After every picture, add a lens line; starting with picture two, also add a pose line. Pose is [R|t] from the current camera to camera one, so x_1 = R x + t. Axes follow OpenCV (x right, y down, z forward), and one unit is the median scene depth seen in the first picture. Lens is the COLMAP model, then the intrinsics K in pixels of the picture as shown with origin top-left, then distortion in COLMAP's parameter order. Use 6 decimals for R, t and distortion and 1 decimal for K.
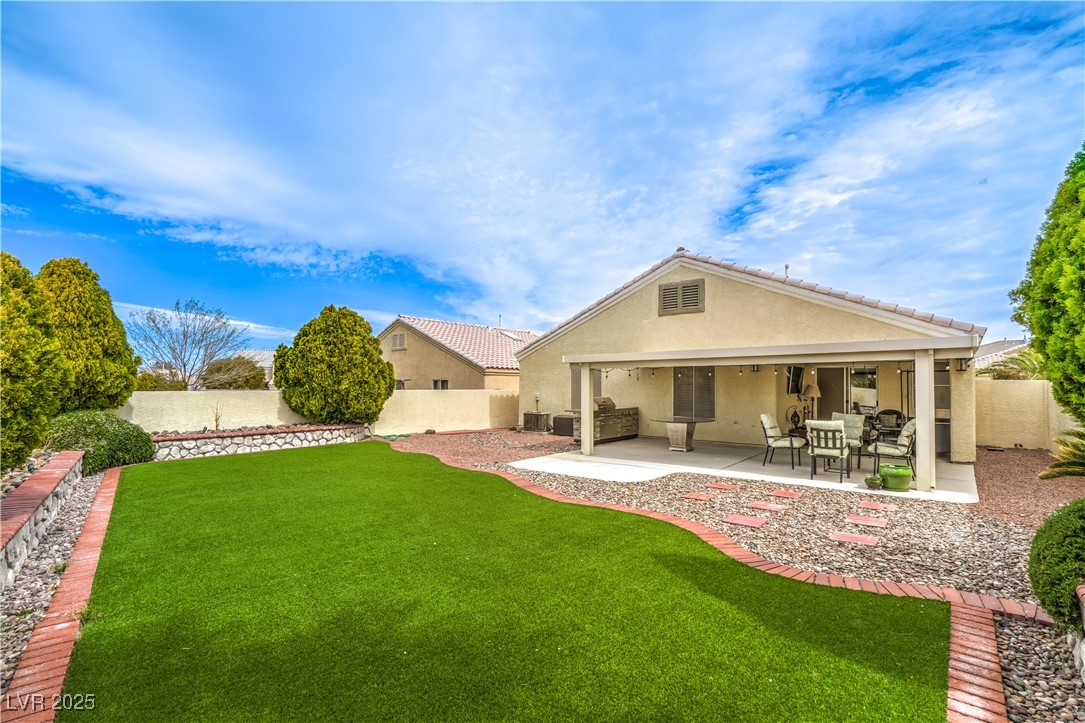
lens RADIAL K [[496.6, 0, 546.4], [0, 496.6, 371.6], [0, 0, 1]] dist [0.001874, 0.001523]
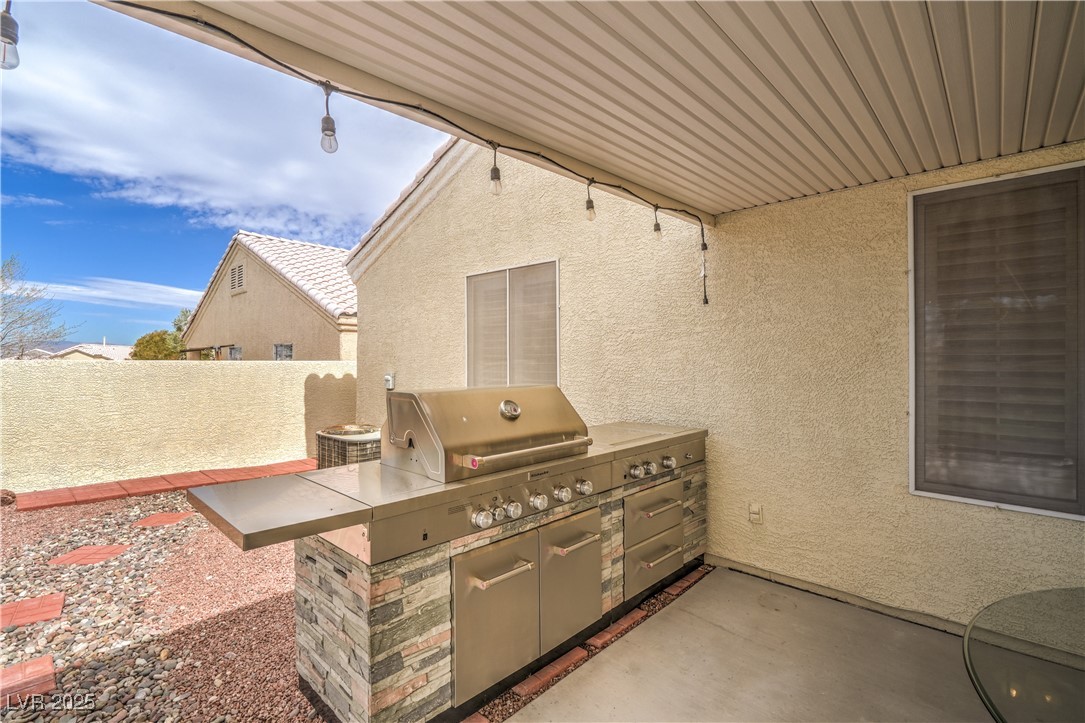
lens RADIAL K [[496.6, 0, 543.2], [0, 496.6, 359.8], [0, 0, 1]] dist [0.001874, 0.001523]
pose [[0.999801, -0.010076, -0.017226, 0.112122], [0.010535, 0.999586, 0.026772, 0.034311], [0.016949, -0.026948, 0.999493, 0.732197]]
